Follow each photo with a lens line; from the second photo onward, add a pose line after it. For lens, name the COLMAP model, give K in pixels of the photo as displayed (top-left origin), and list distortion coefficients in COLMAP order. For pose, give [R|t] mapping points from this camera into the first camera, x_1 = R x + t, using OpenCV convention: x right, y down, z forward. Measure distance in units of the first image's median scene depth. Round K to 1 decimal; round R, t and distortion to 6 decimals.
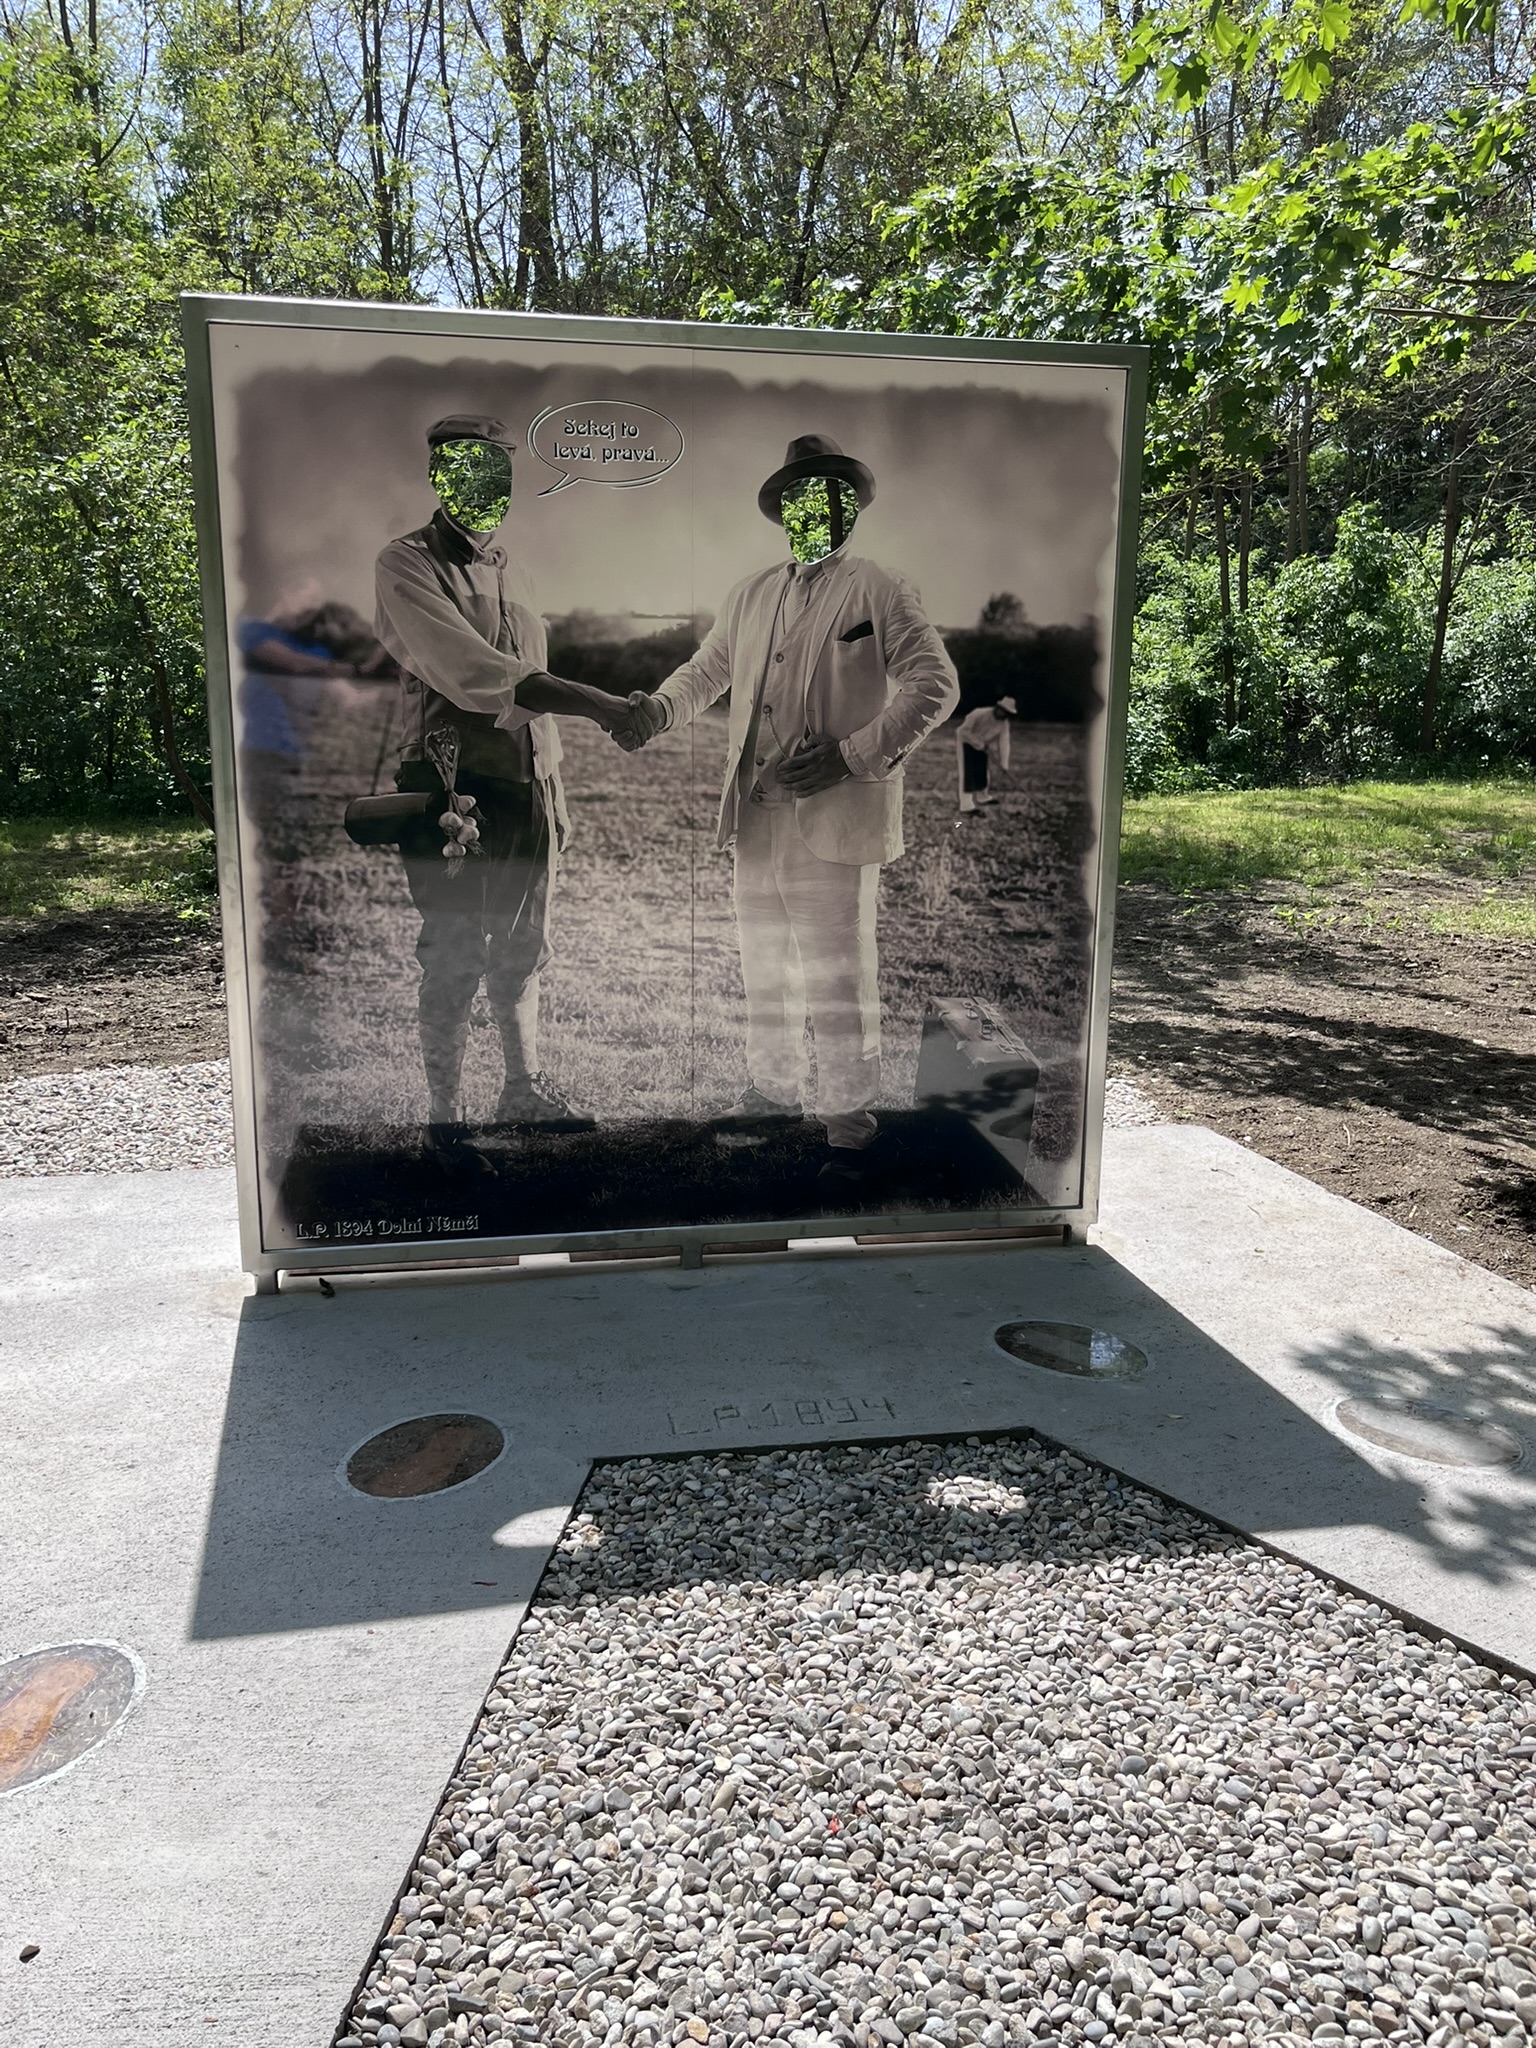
lens RADIAL K [[1665.0, 0, 766.9], [0, 1665.0, 1028.9], [0, 0, 1]] dist [0.031808, 0.003533]
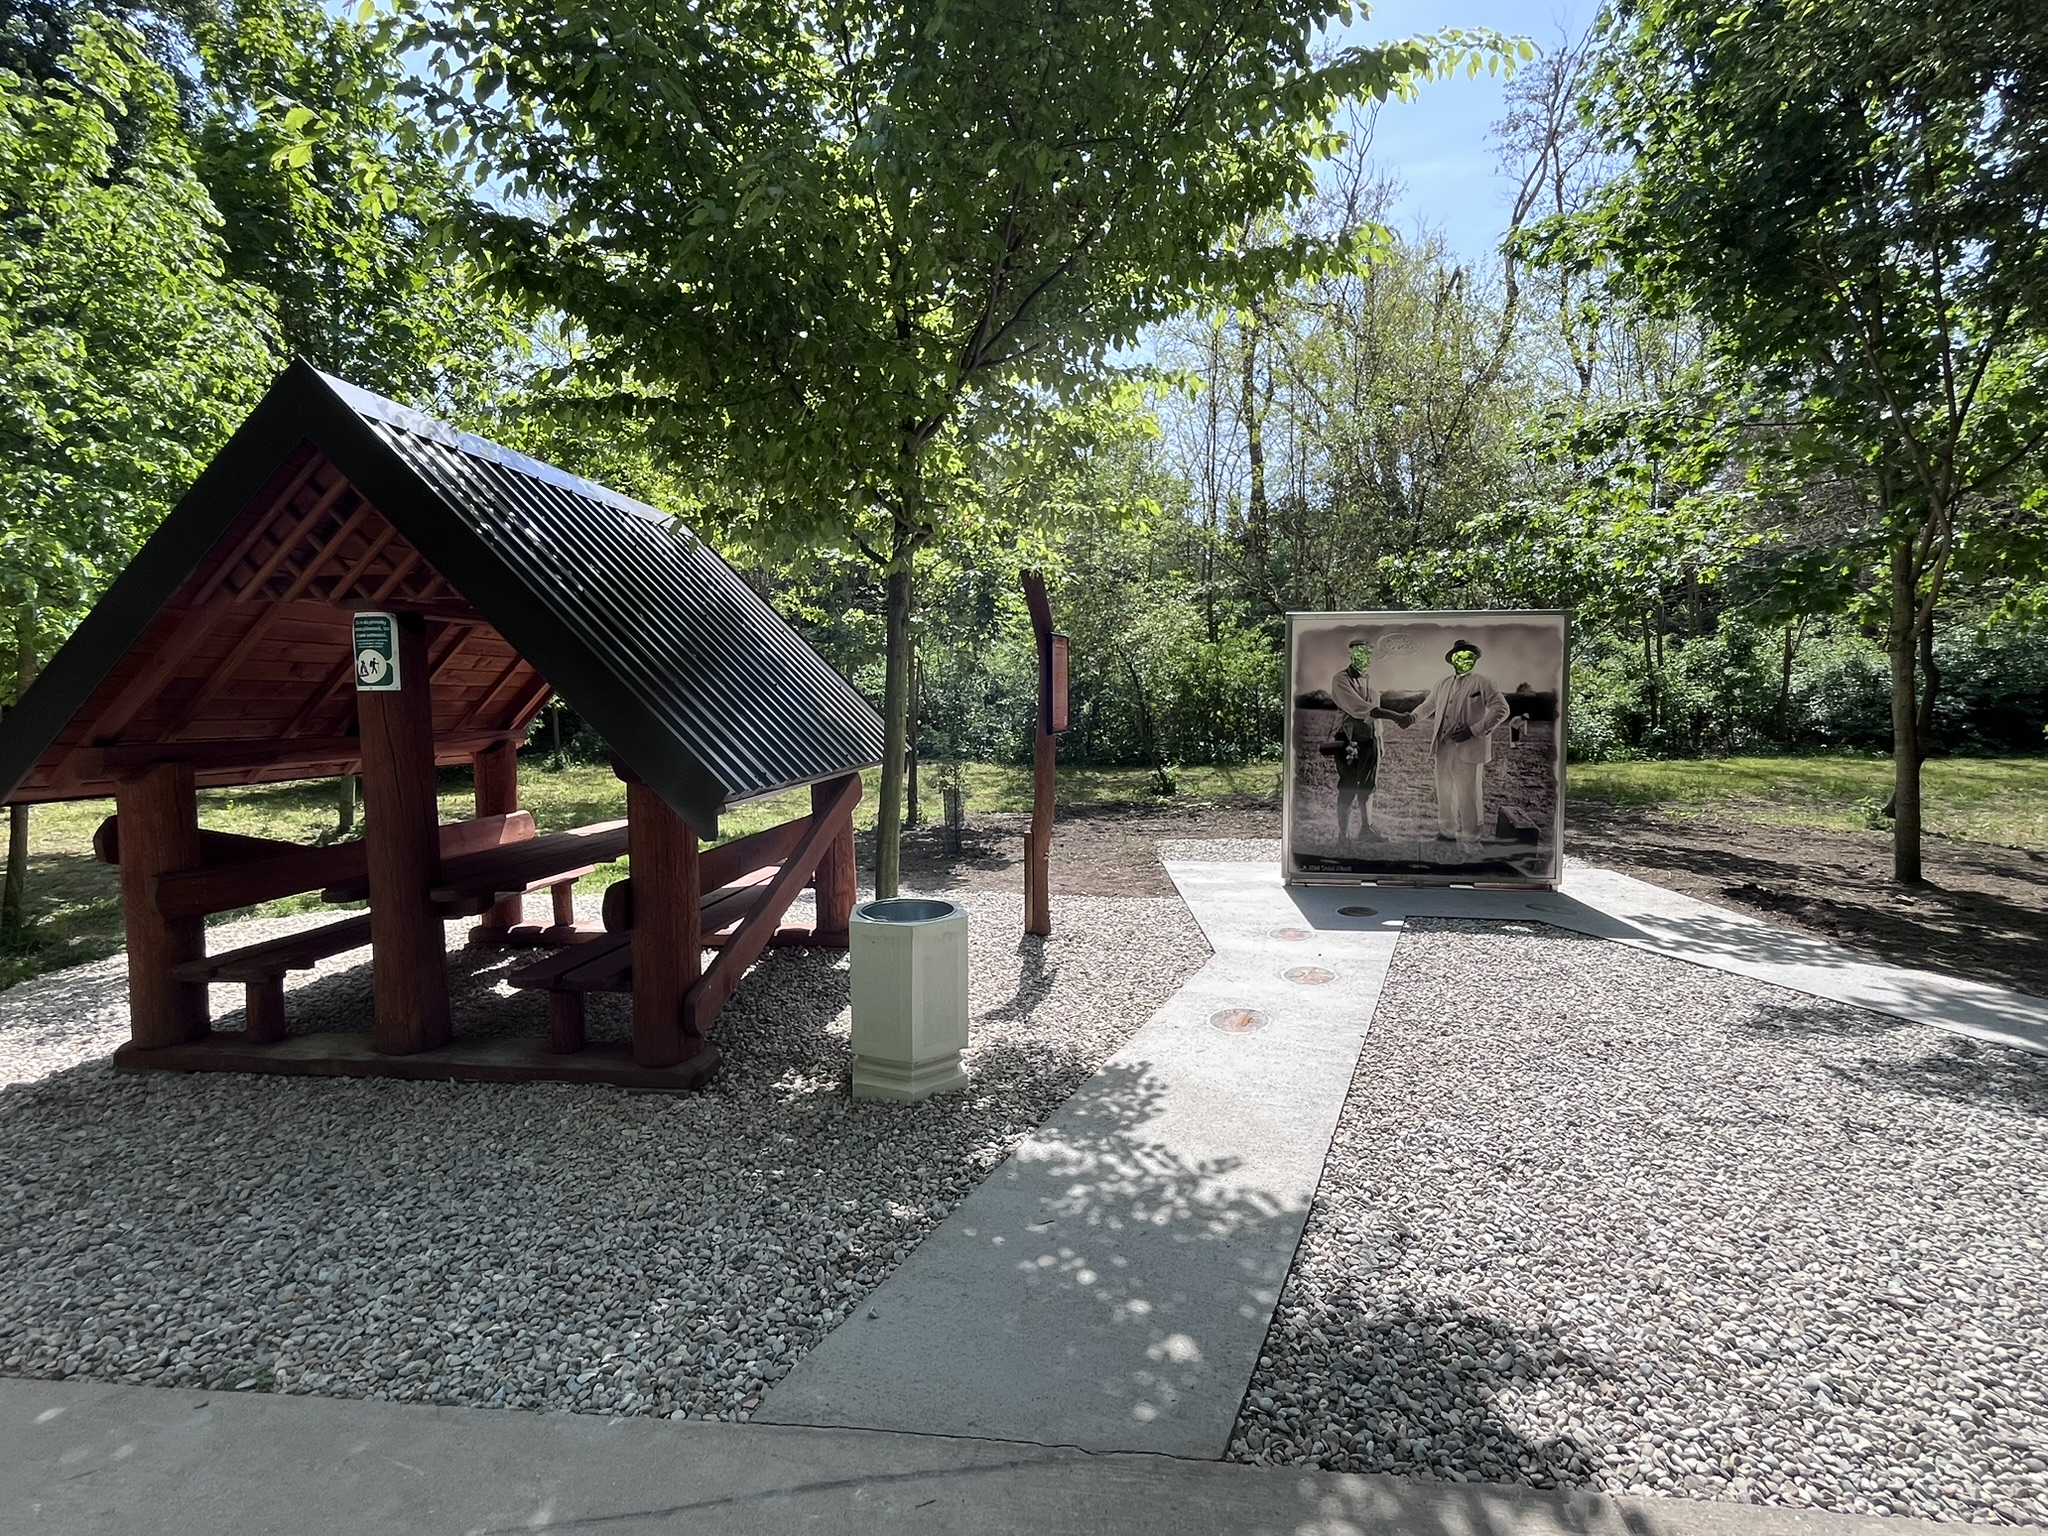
lens RADIAL K [[946.9, 0, 1010.9], [0, 946.9, 757.5], [0, 0, 1]] dist [-0.016043, -0.000015]
pose [[0.938765, 0.006822, -0.344491, -0.076221], [-0.058995, 0.988222, -0.141195, 0.095286], [0.339470, 0.152872, 0.928111, -0.478336]]
